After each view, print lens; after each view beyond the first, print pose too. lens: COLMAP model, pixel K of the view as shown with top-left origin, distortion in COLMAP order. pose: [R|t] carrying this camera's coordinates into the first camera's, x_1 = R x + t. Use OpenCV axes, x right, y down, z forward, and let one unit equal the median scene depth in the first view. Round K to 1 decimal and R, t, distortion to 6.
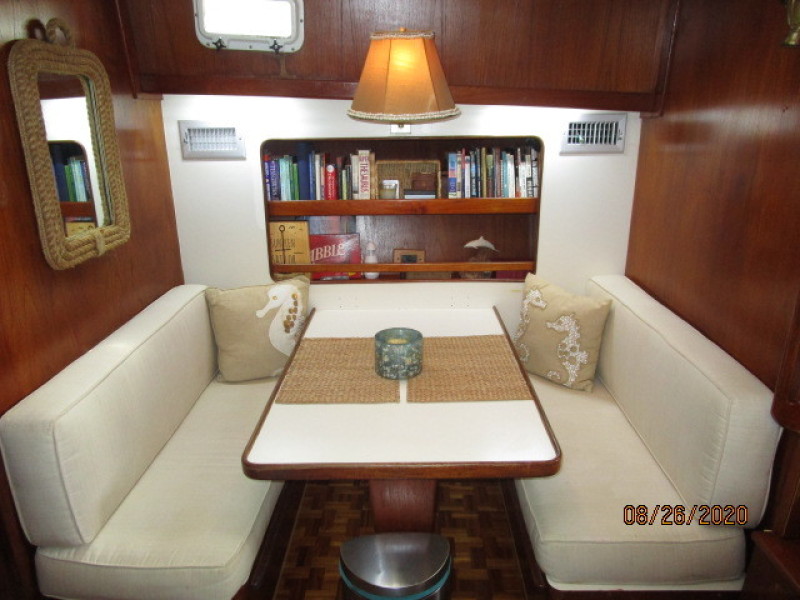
lens RADIAL K [[570.0, 0, 399.9], [0, 570.0, 299.1], [0, 0, 1]] dist [-0.032964, 0.014088]
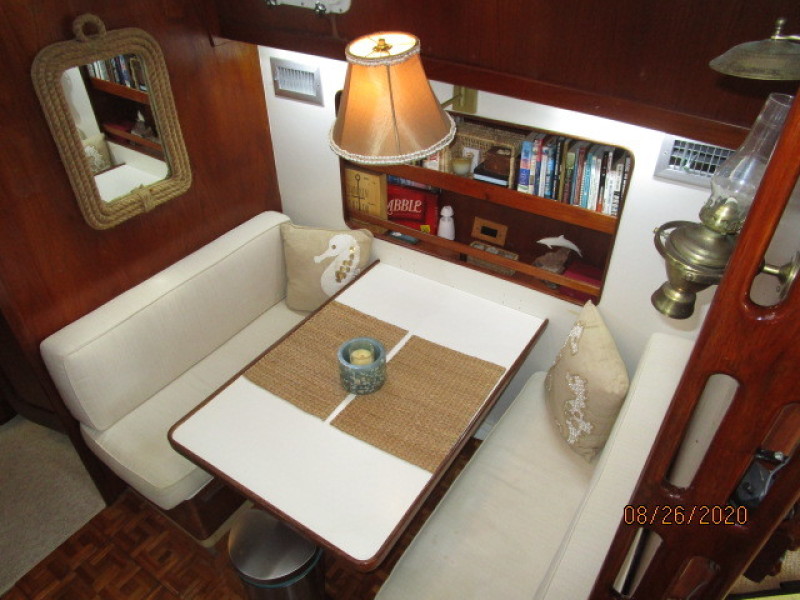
lens RADIAL K [[570.0, 0, 400.9], [0, 570.0, 300.2], [0, 0, 1]] dist [-0.032964, 0.014088]
pose [[0.842312, 0.326271, -0.429020, 0.359680], [-0.162819, 0.912809, 0.374526, -0.320660], [0.513811, -0.245615, 0.821993, 0.178993]]
